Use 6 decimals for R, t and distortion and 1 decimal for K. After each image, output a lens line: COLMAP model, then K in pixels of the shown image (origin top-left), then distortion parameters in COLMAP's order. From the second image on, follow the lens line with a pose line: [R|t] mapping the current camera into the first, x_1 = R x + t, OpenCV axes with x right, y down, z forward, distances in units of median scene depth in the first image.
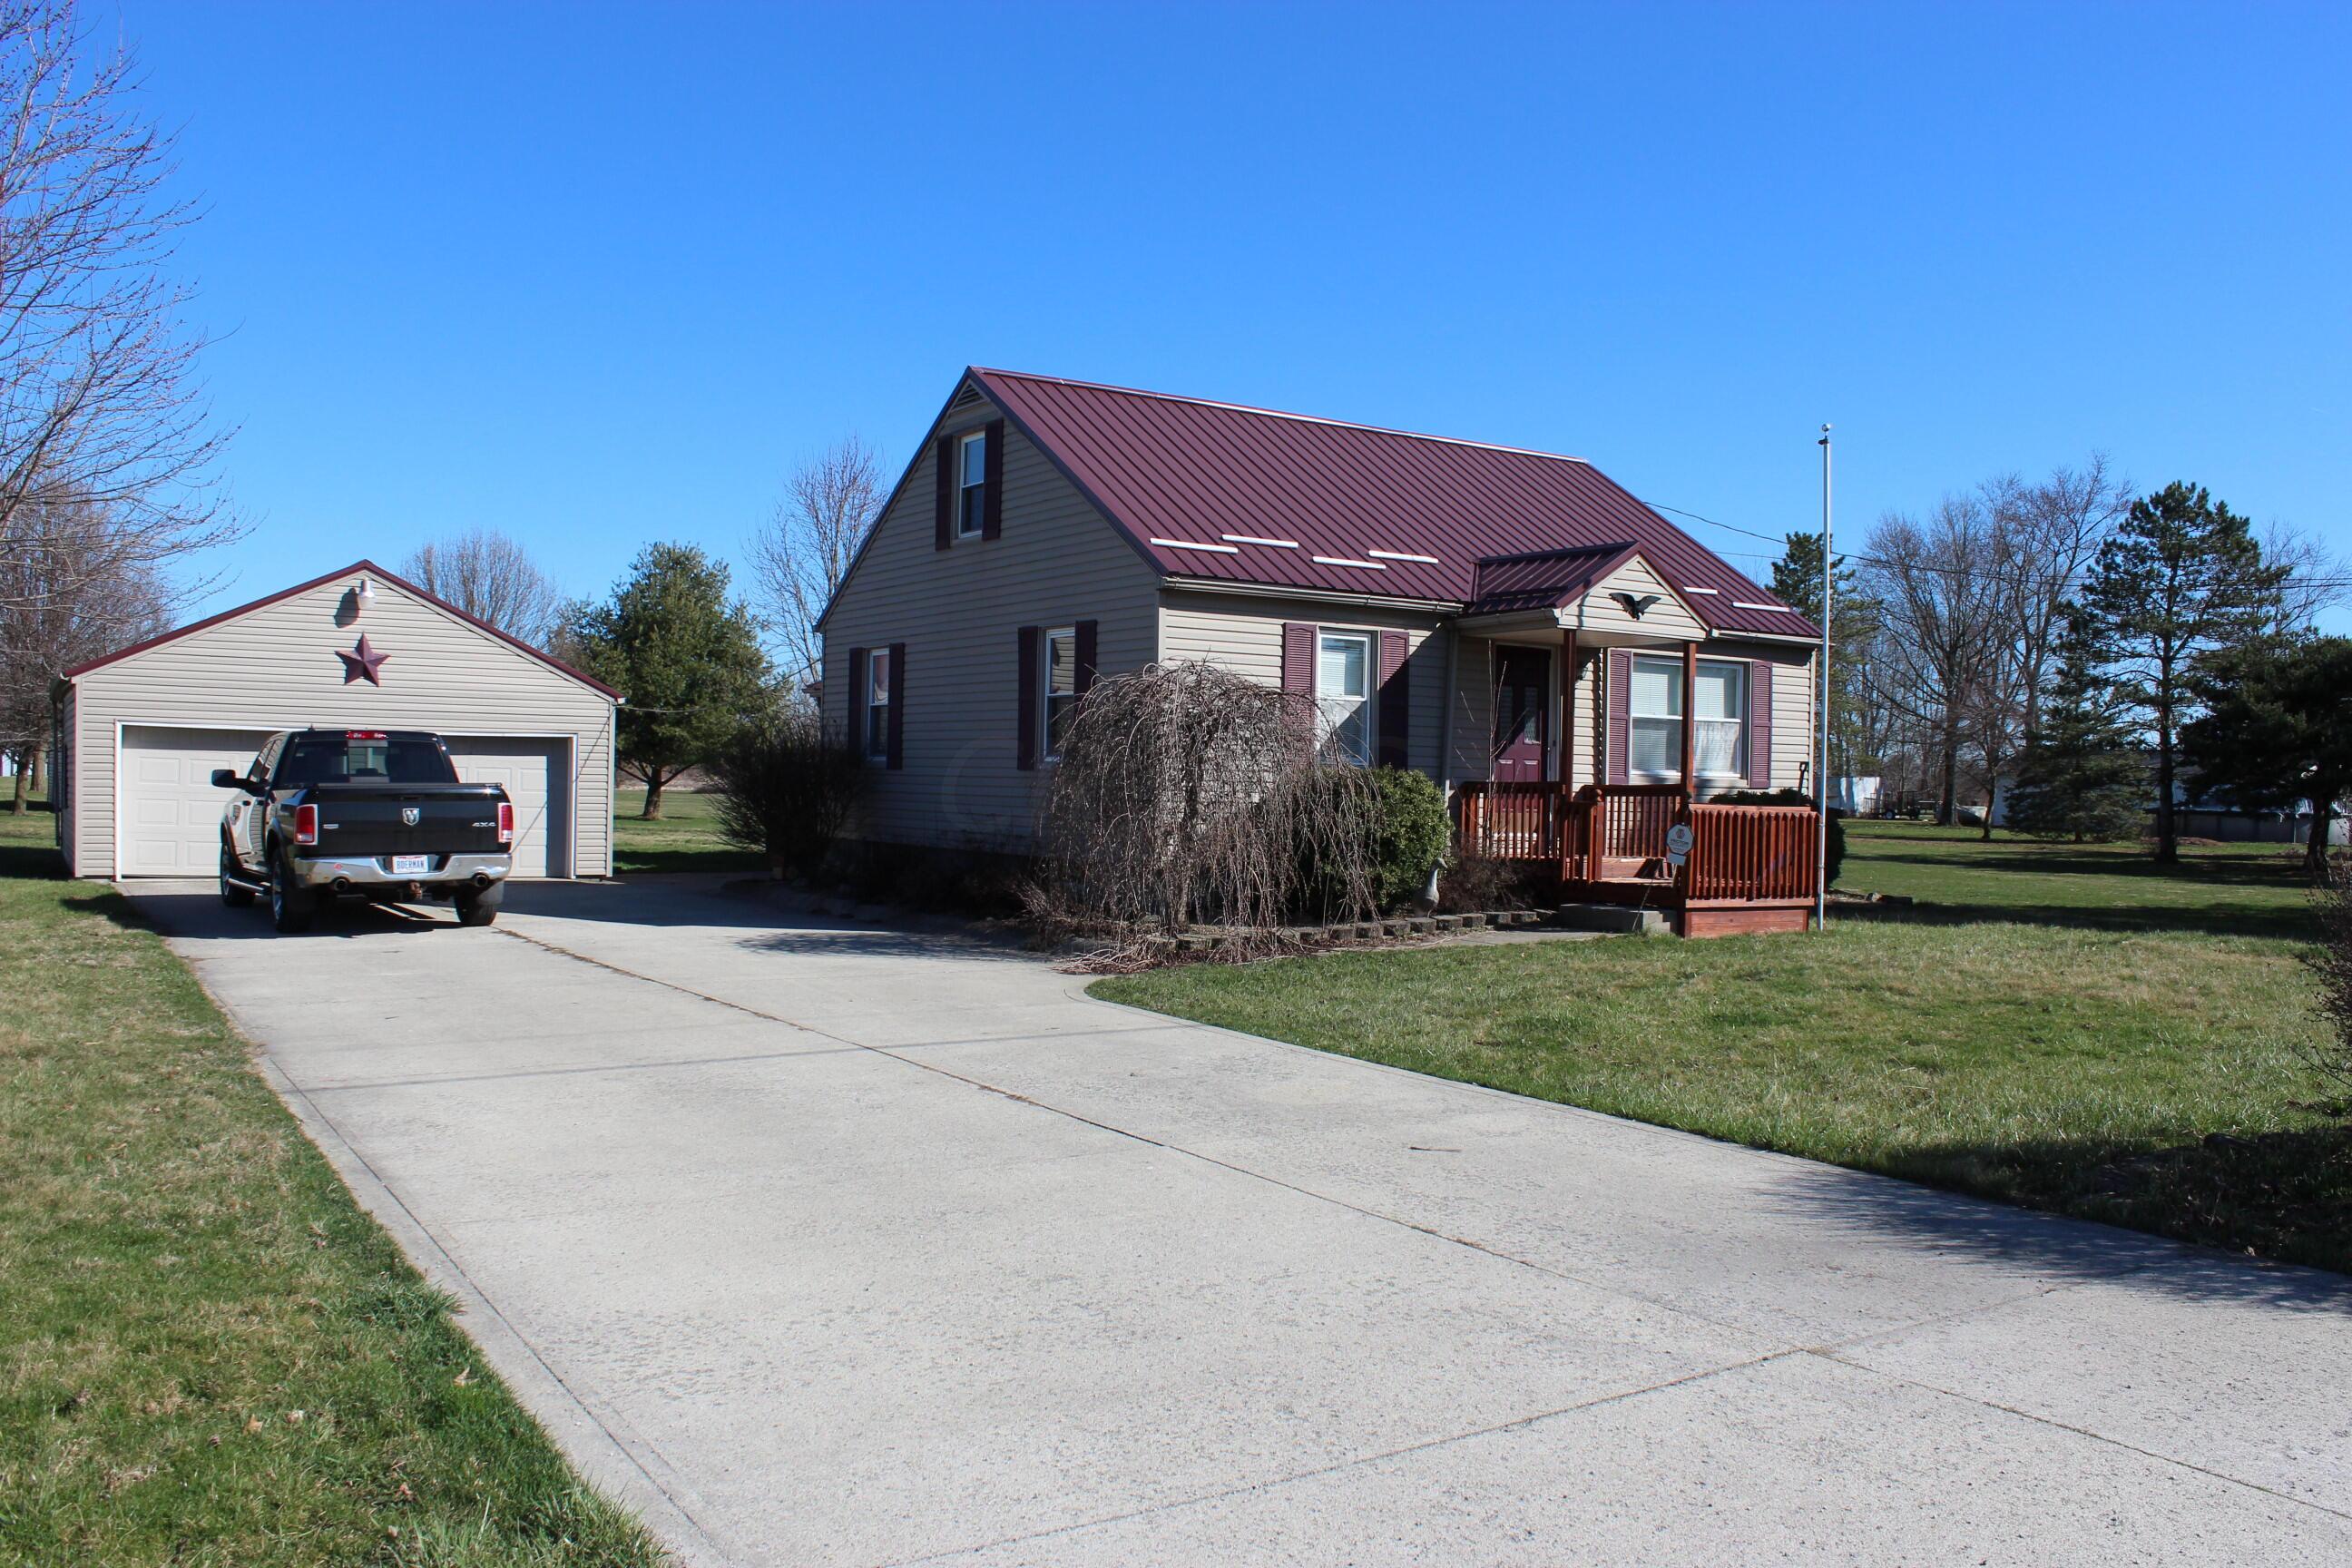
lens RADIAL K [[1906.7, 0, 1173.2], [0, 1906.7, 809.3], [0, 0, 1]] dist [-0.093144, 0.033453]
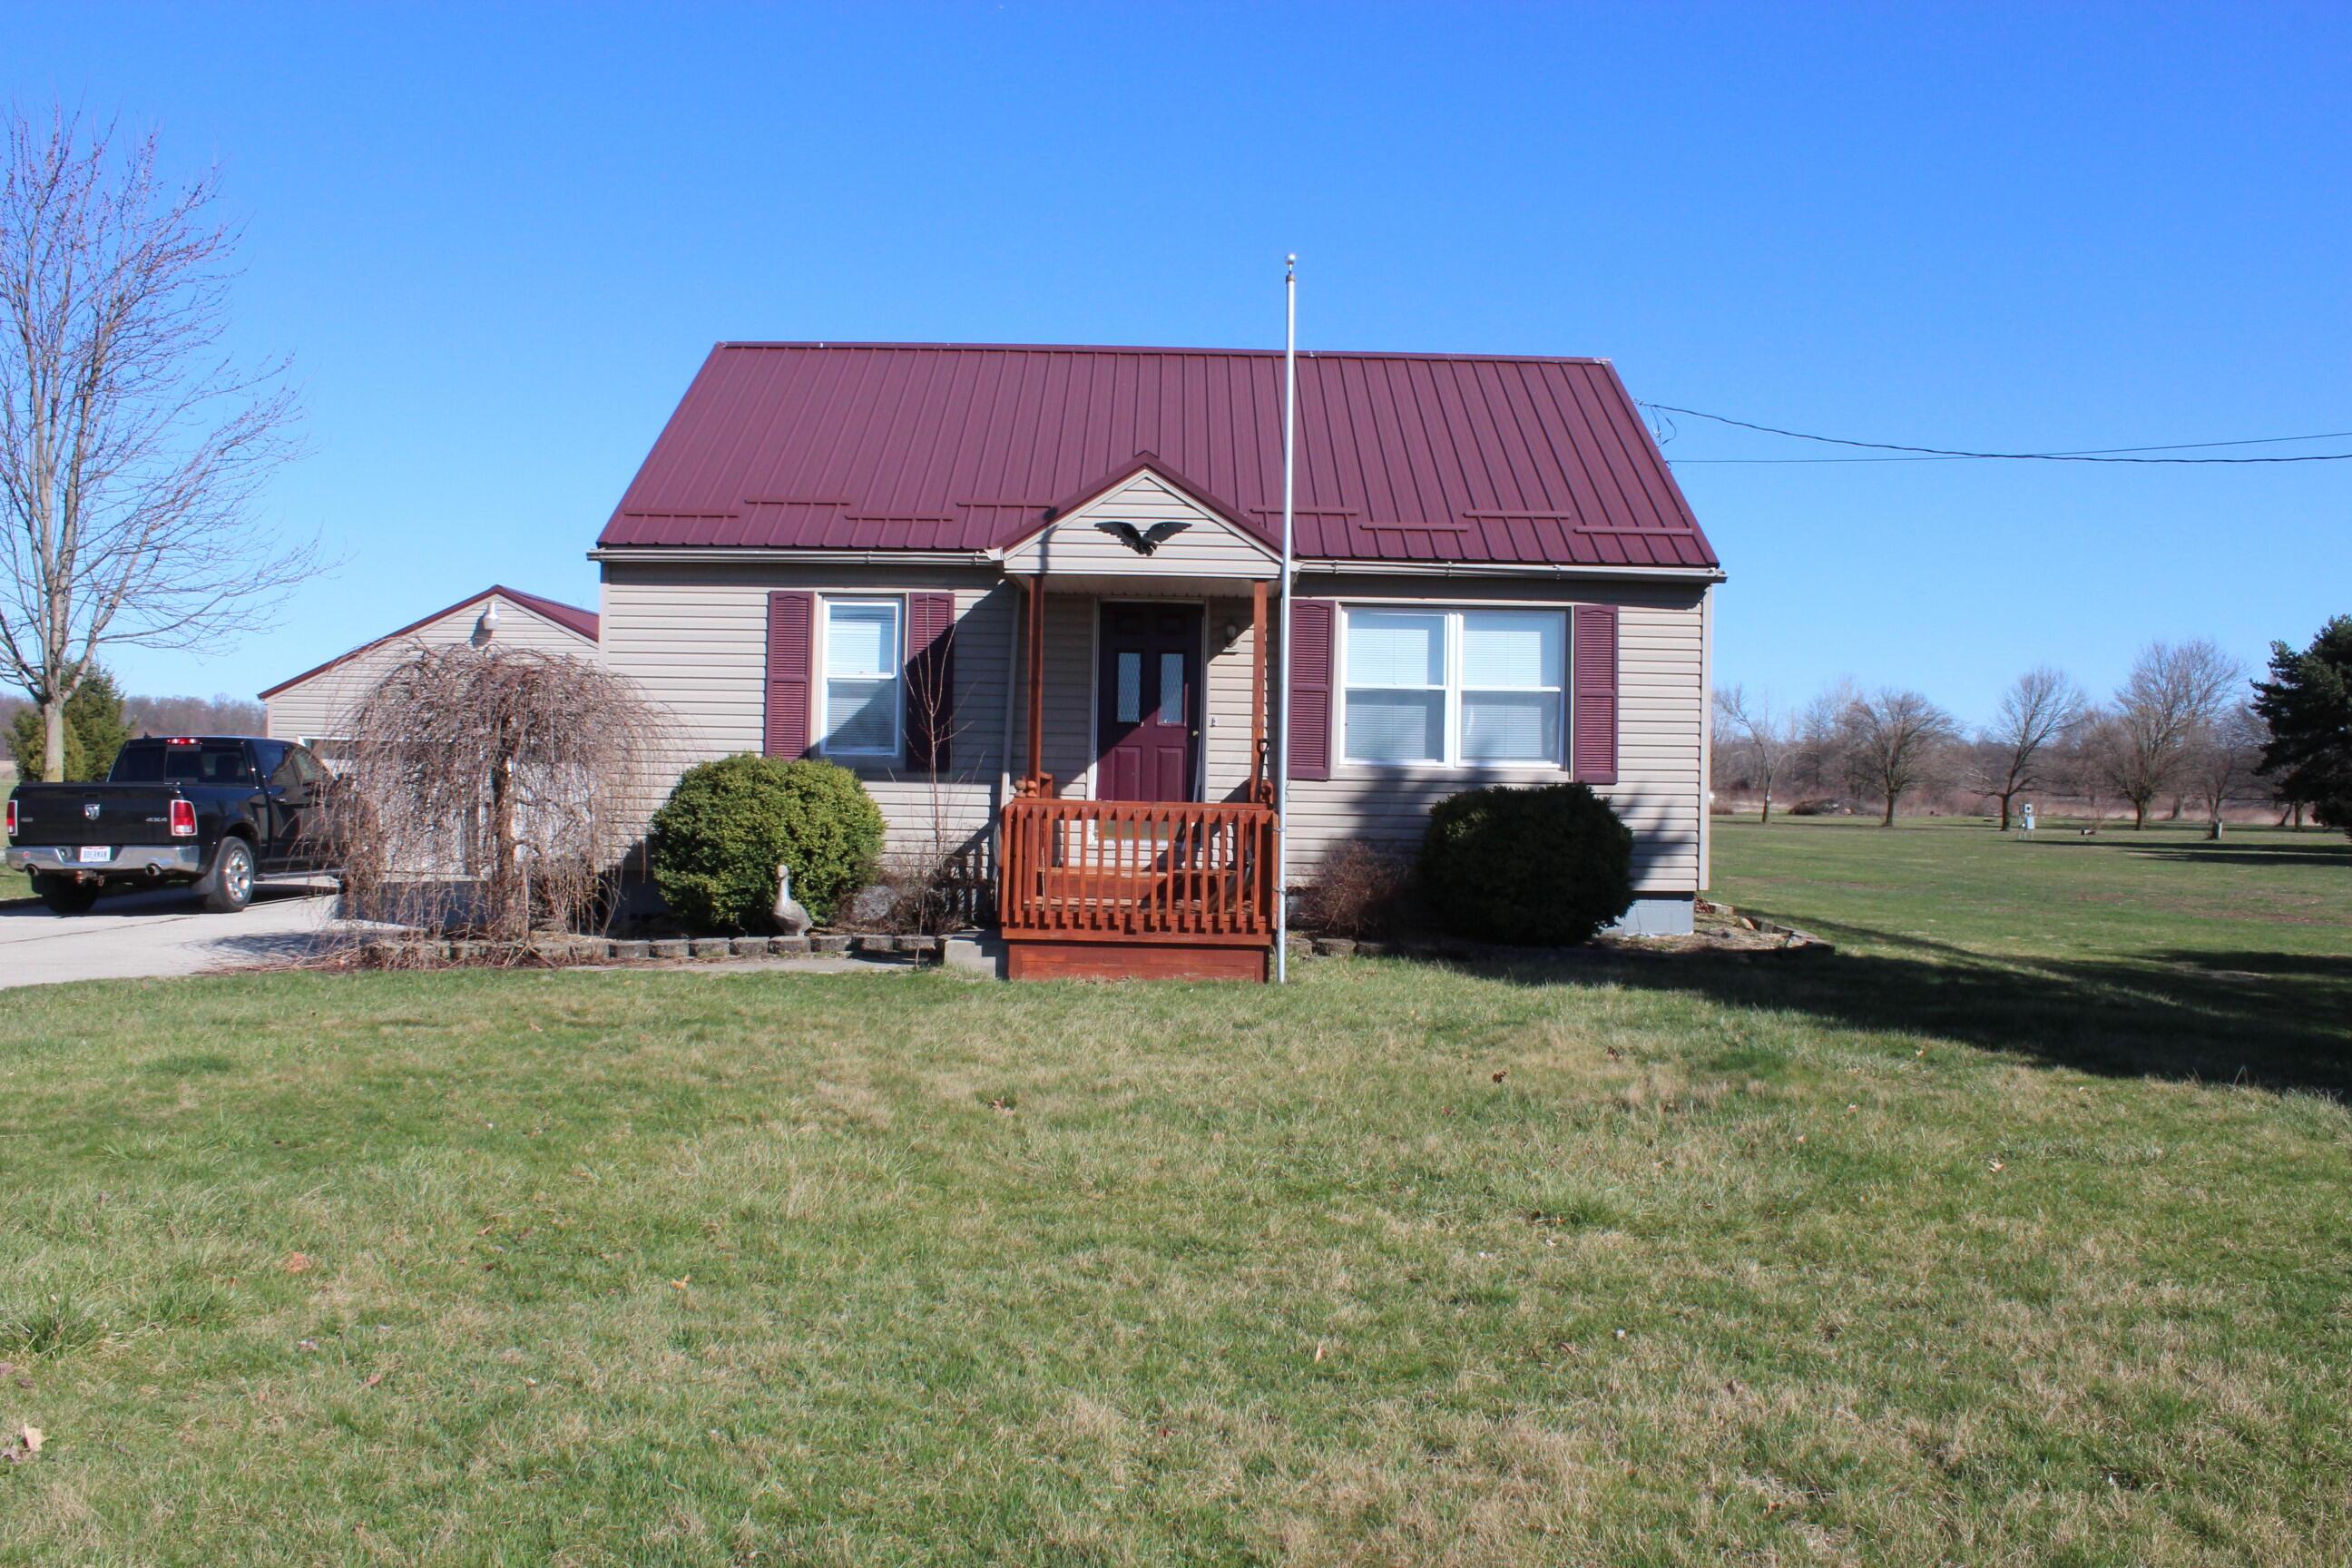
lens RADIAL K [[1906.7, 0, 1175.5], [0, 1906.7, 796.8], [0, 0, 1]] dist [-0.093144, 0.033453]
pose [[0.846187, -0.002346, -0.532881, 0.554068], [-0.006728, 0.999864, -0.015085, 0.005462], [0.532844, 0.016350, 0.846056, 0.312910]]
